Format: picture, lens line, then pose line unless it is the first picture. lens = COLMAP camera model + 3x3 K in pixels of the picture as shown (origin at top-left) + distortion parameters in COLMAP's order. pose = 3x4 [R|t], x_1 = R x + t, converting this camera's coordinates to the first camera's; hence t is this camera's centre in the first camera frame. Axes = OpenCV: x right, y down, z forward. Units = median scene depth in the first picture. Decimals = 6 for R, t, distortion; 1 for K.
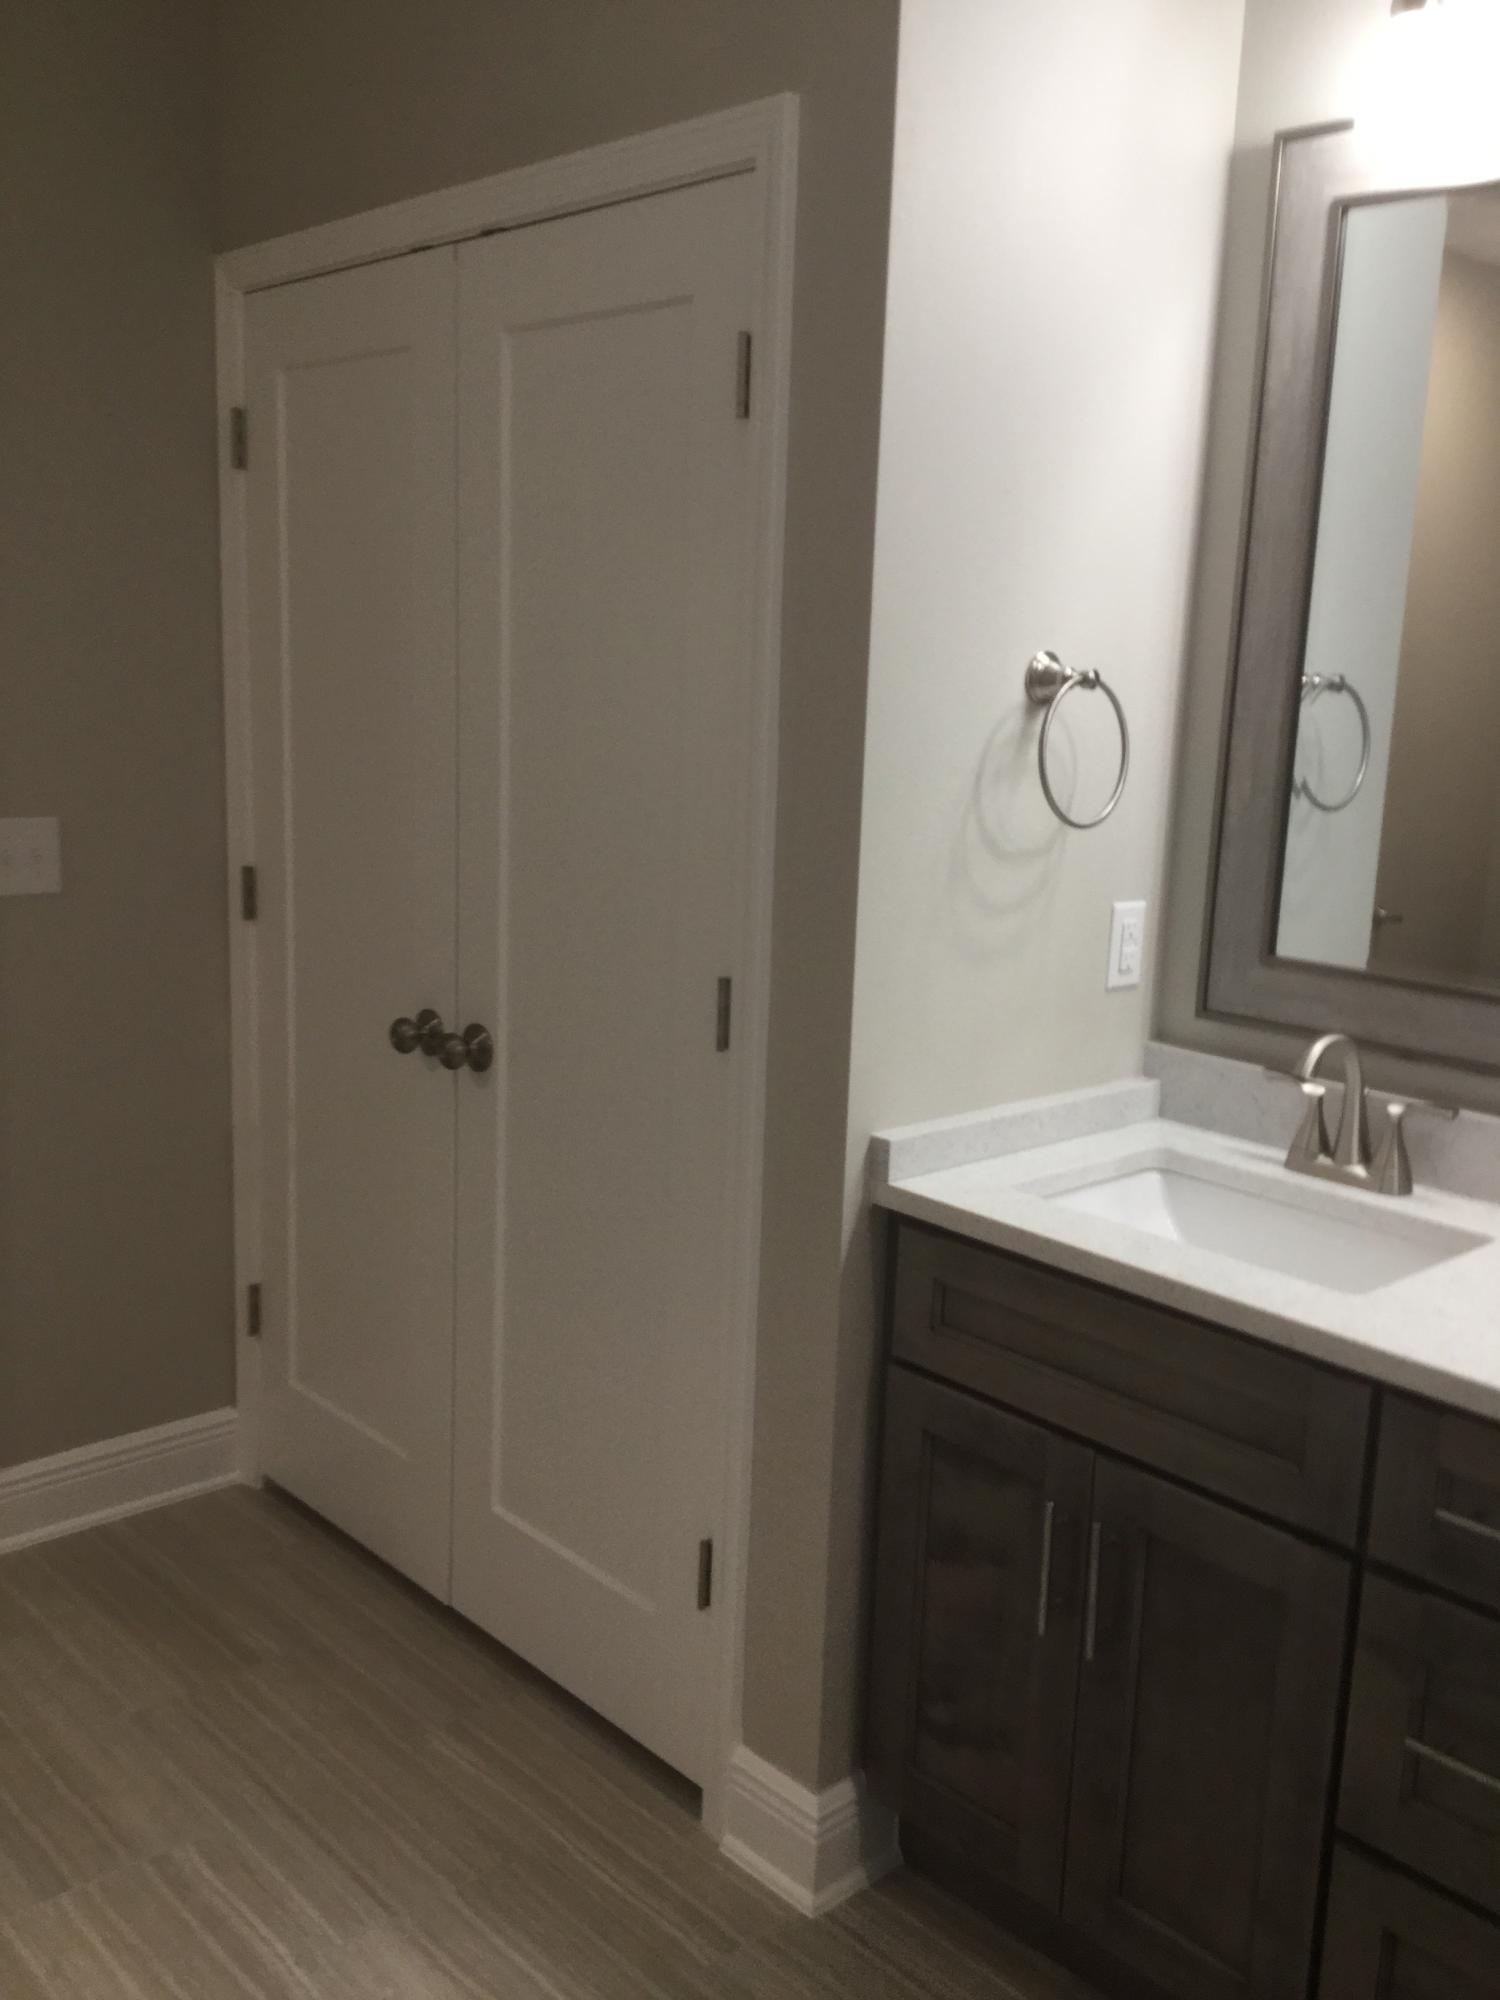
lens RADIAL K [[1801.1, 0, 756.4], [0, 1801.1, 995.8], [0, 0, 1]] dist [0.114723, -0.257117]
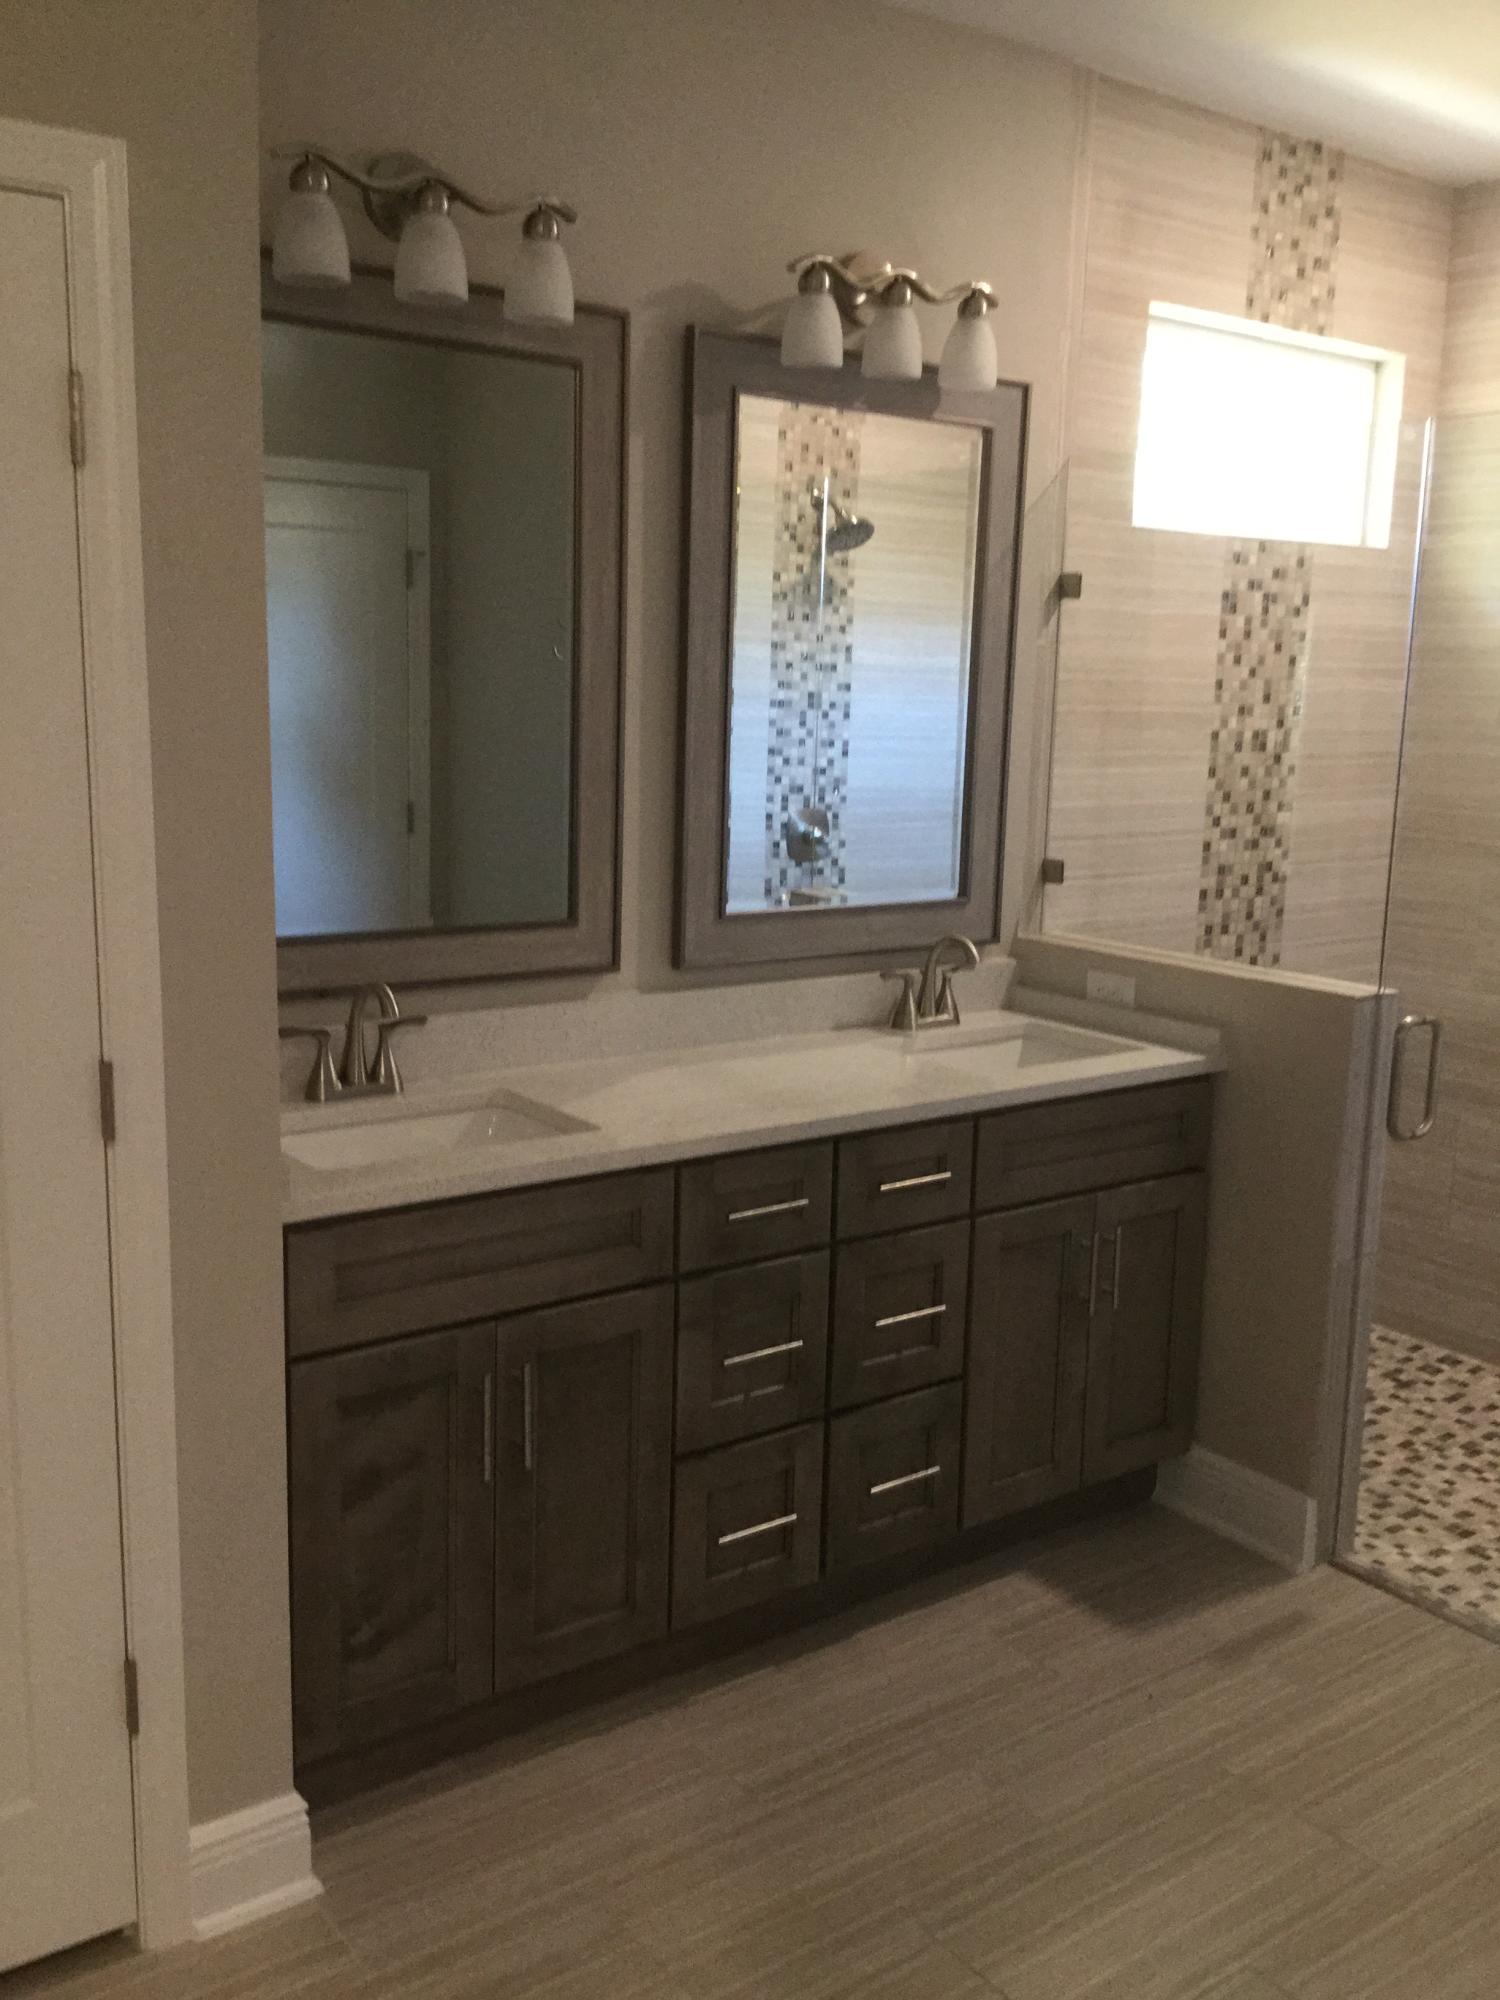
lens RADIAL K [[1801.1, 0, 756.4], [0, 1801.1, 995.8], [0, 0, 1]] dist [0.114723, -0.257117]
pose [[0.092832, -0.206800, 0.973969, -0.967723], [0.161304, 0.968395, 0.190242, -0.182217], [-0.982529, 0.139444, 0.123255, 0.601921]]
